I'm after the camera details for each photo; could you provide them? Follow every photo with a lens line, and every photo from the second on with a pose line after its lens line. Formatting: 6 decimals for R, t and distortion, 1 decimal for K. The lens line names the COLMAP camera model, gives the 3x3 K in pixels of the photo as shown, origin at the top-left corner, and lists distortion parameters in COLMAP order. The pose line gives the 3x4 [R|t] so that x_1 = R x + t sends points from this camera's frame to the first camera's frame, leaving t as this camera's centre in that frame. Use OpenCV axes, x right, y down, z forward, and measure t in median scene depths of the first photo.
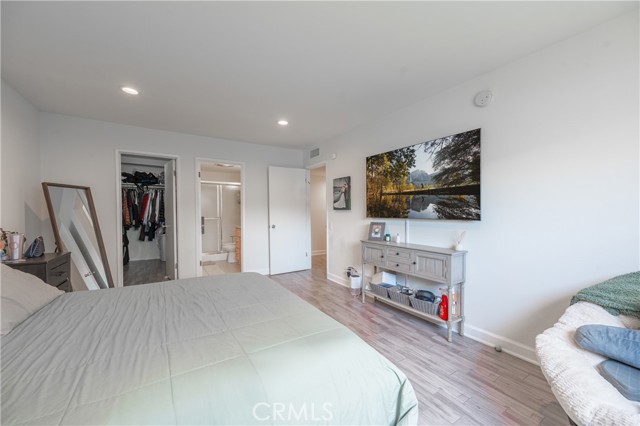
lens RADIAL K [[249.5, 0, 320.0], [0, 249.5, 213.0], [0, 0, 1]] dist [-0.005417, -0.000337]
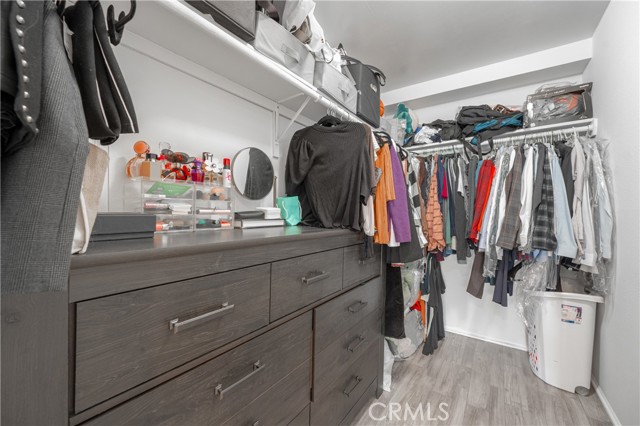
lens RADIAL K [[249.5, 0, 320.0], [0, 249.5, 213.0], [0, 0, 1]] dist [-0.005417, -0.000337]
pose [[0.363010, -0.002818, -0.931781, -0.468351], [-0.009848, 0.999928, -0.006861, -0.001660], [0.931733, 0.011667, 0.362956, 0.666785]]
